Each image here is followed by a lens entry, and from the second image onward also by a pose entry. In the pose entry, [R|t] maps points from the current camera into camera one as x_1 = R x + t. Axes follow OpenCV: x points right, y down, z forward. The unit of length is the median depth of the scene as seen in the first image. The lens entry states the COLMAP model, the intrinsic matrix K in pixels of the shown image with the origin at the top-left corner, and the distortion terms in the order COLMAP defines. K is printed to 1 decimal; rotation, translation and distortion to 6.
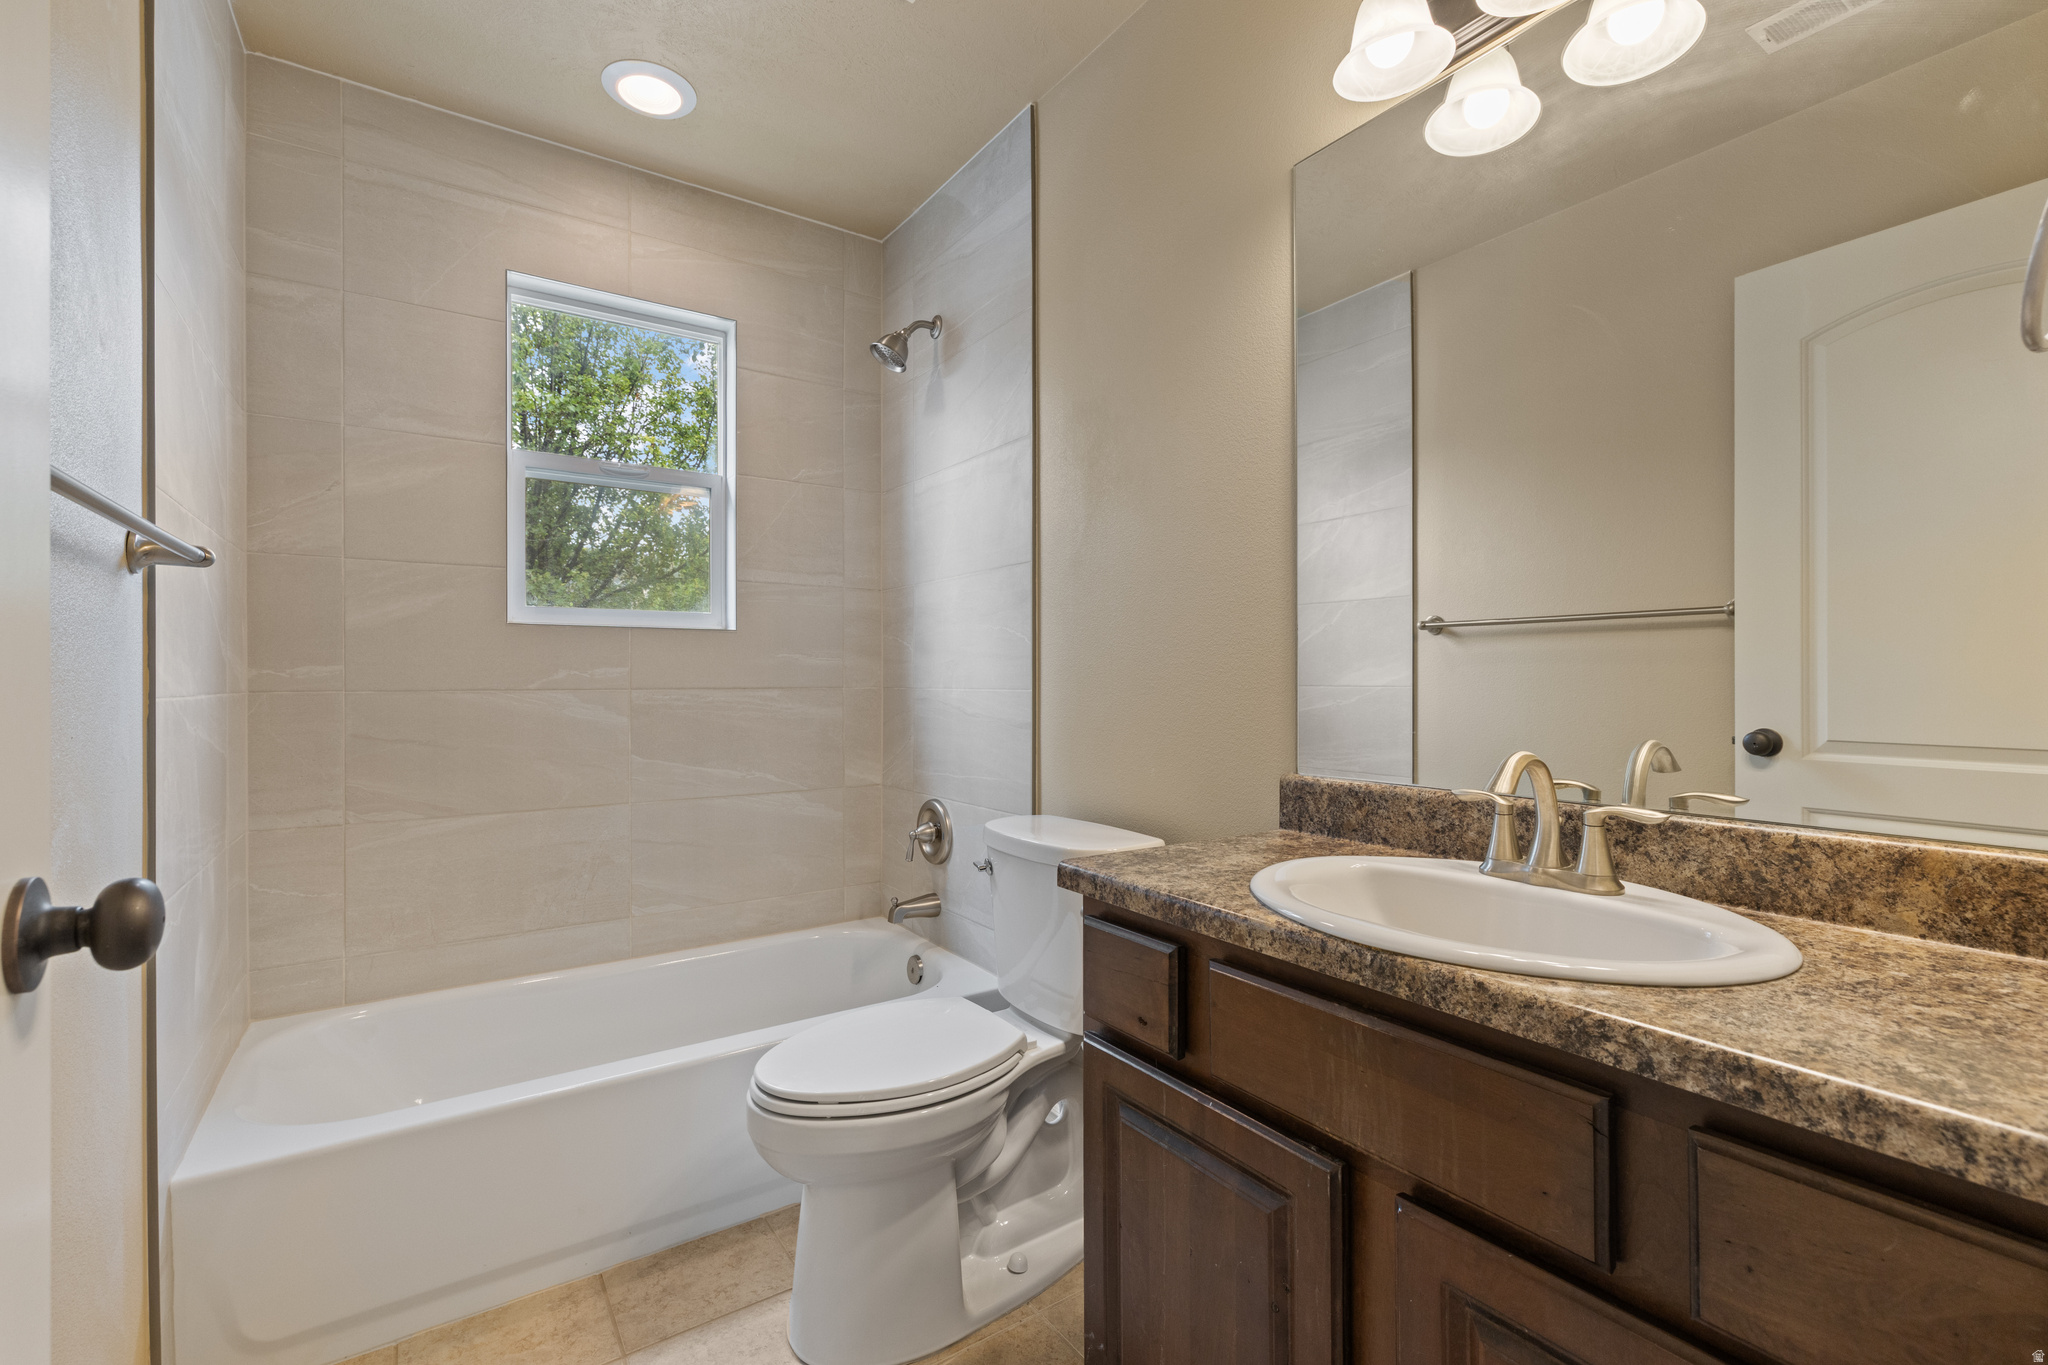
lens RADIAL K [[900.0, 0, 1017.9], [0, 900.0, 676.2], [0, 0, 1]] dist [0.000417, 0.001809]
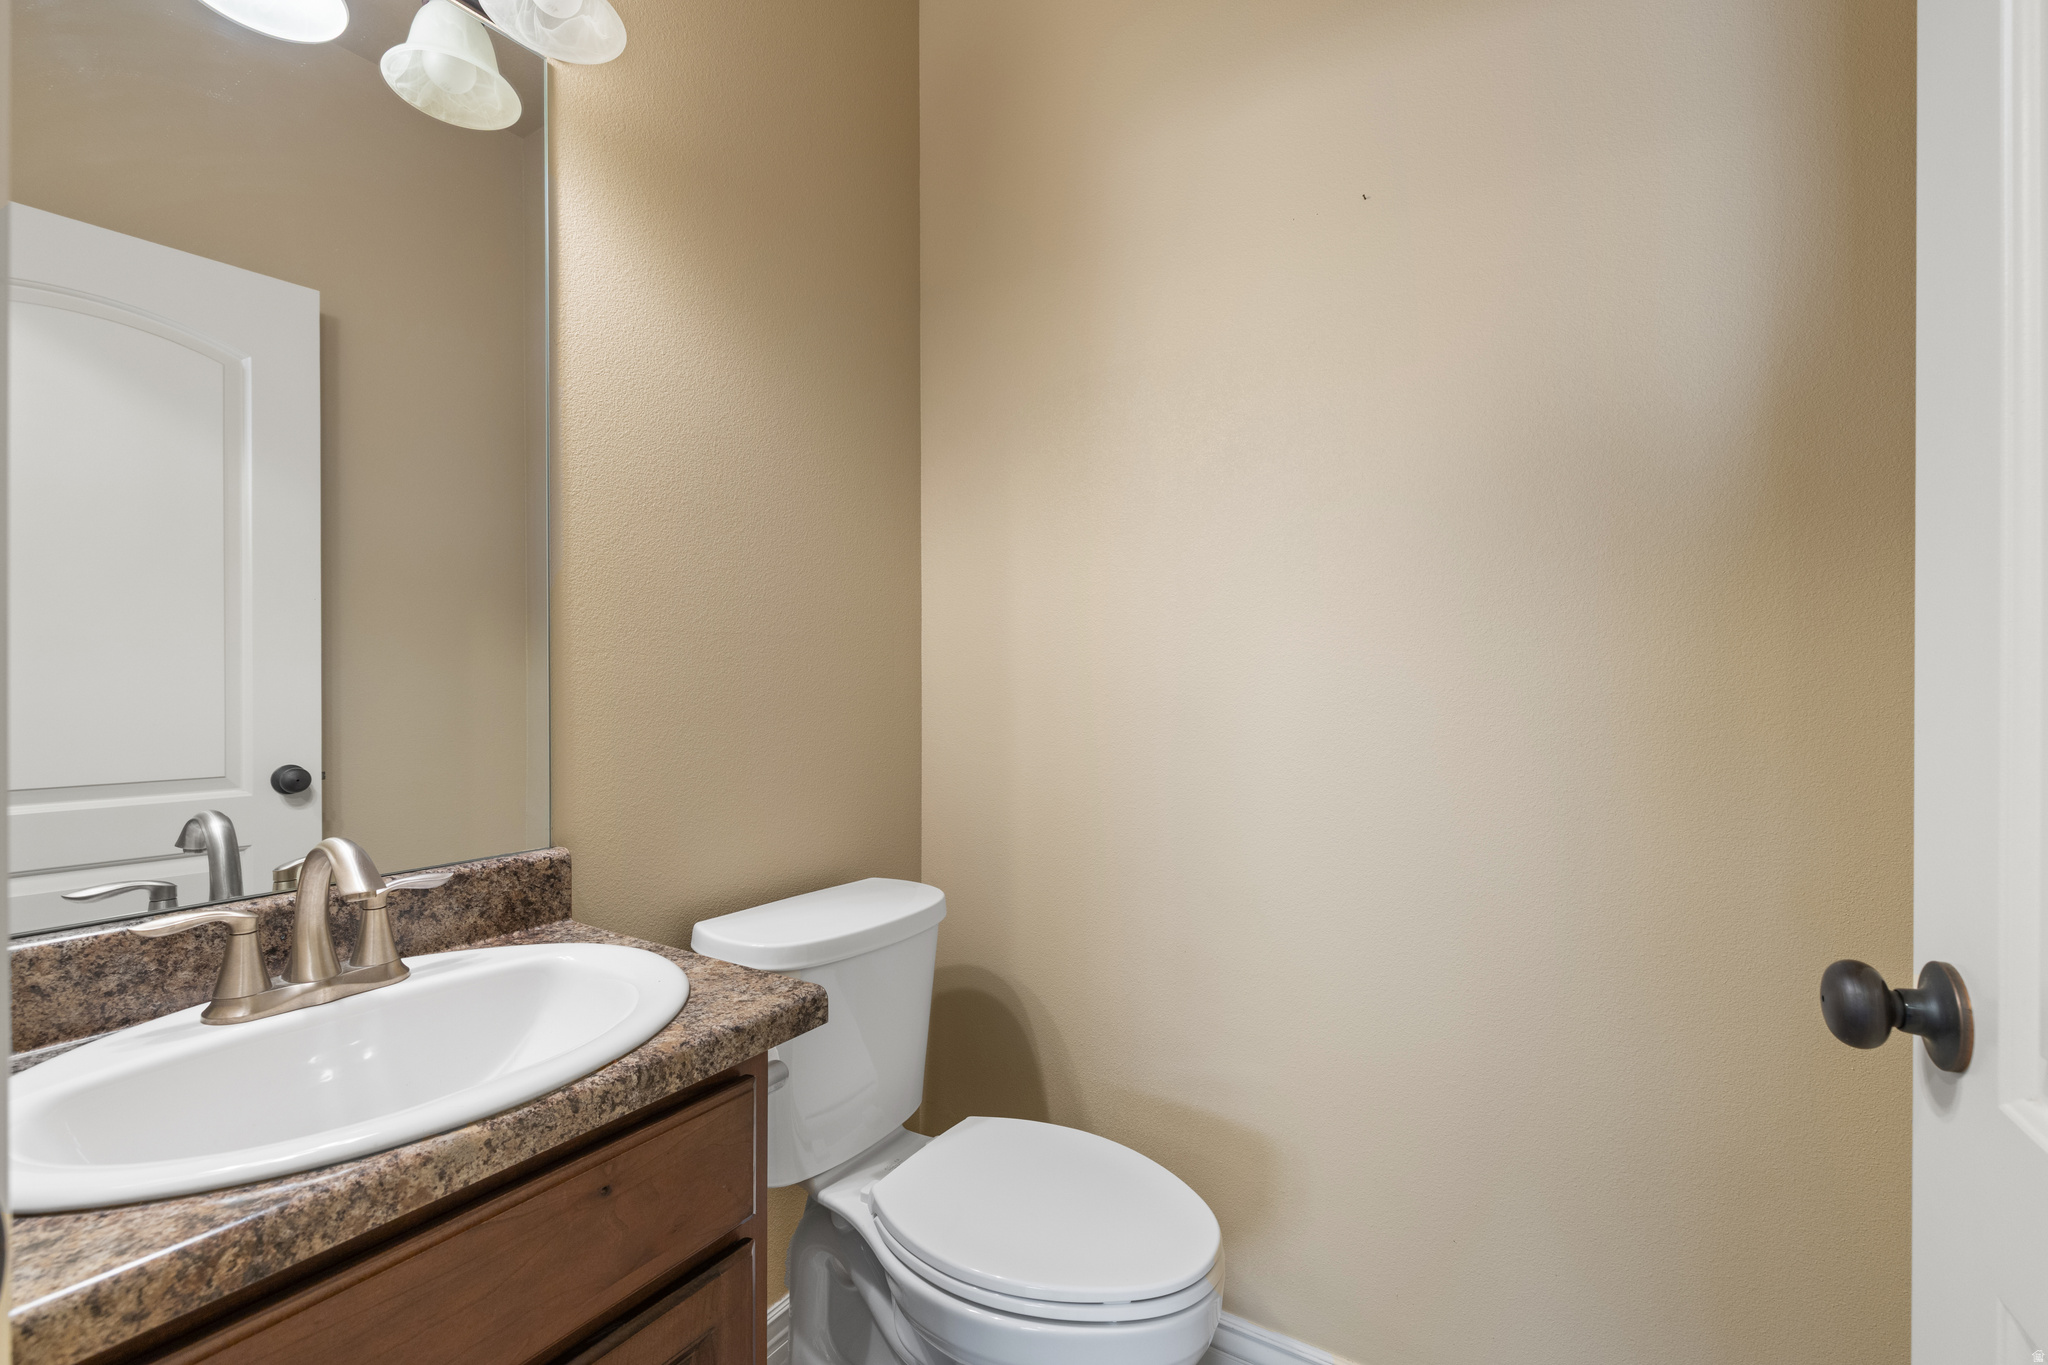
lens RADIAL K [[900.0, 0, 1016.3], [0, 900.0, 677.5], [0, 0, 1]] dist [0.000417, 0.001809]
pose [[-0.381101, -0.001896, 0.924532, -0.463465], [0.005299, 0.999977, 0.004235, -0.064175], [-0.924518, 0.006514, -0.381082, 0.815642]]
